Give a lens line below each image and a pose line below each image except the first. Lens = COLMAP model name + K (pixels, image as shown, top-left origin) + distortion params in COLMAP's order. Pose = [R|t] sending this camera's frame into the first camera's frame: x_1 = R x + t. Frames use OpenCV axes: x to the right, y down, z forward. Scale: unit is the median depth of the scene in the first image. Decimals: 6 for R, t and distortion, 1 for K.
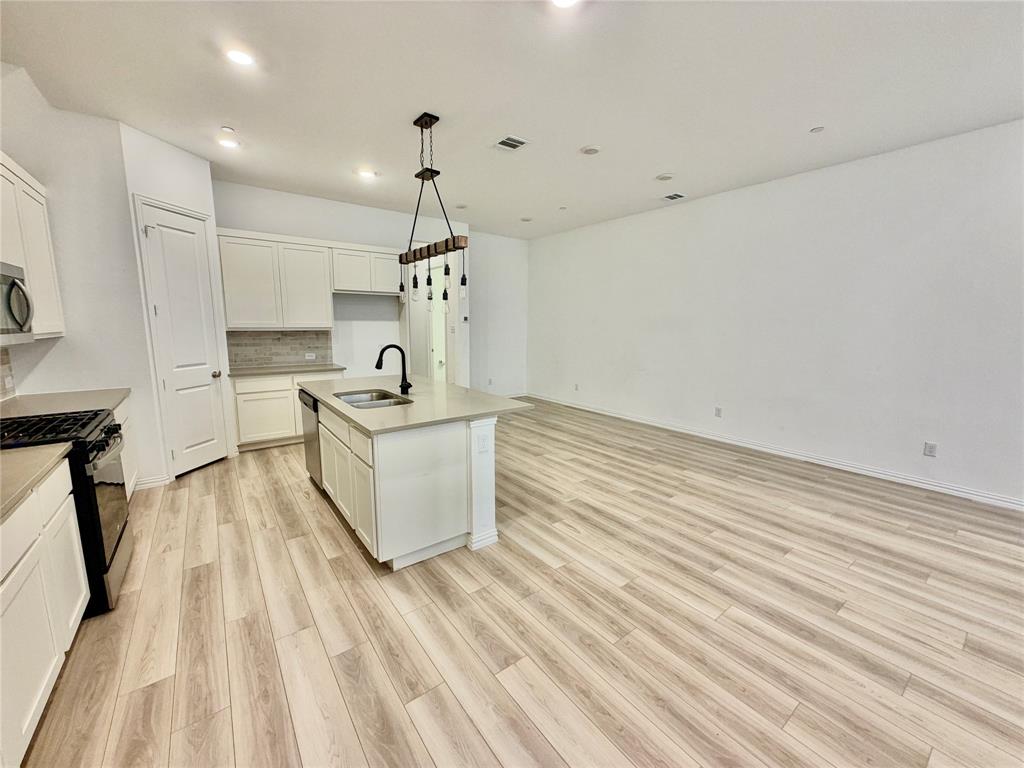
lens RADIAL K [[407.3, 0, 509.9], [0, 407.3, 383.8], [0, 0, 1]] dist [-0.000167, 0.000298]
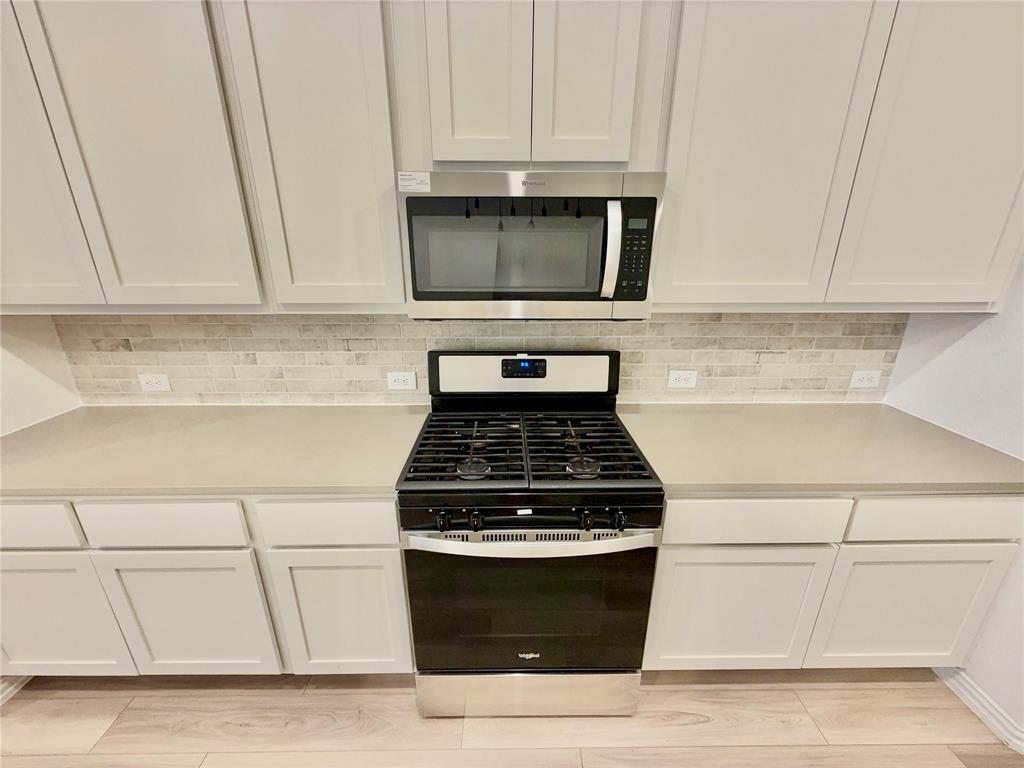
lens RADIAL K [[407.3, 0, 509.9], [0, 407.3, 383.8], [0, 0, 1]] dist [-0.000167, 0.000298]
pose [[-0.590488, 0.254054, -0.766016, -0.384518], [-0.123208, 0.909656, 0.396669, -0.135519], [0.797586, 0.328608, -0.505840, 0.722952]]
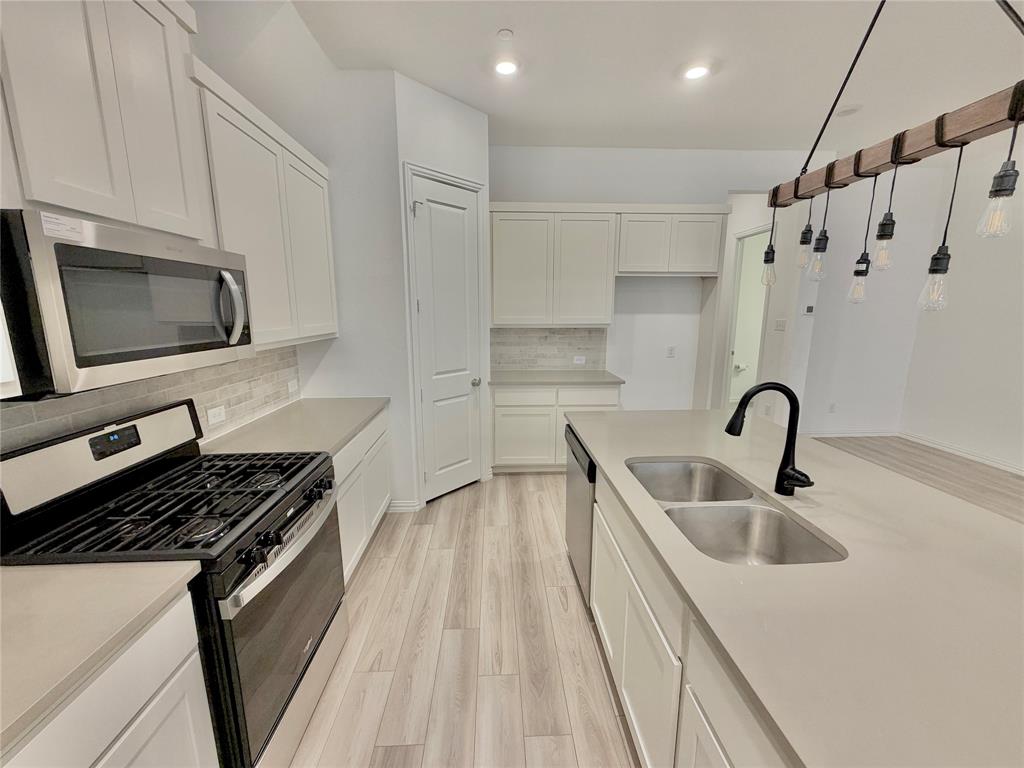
lens RADIAL K [[407.3, 0, 509.9], [0, 407.3, 383.8], [0, 0, 1]] dist [-0.000167, 0.000298]
pose [[0.824275, 0.096089, -0.557976, -0.232164], [-0.077600, 0.995367, 0.056776, -0.081984], [0.560846, -0.003500, 0.827913, 0.405278]]
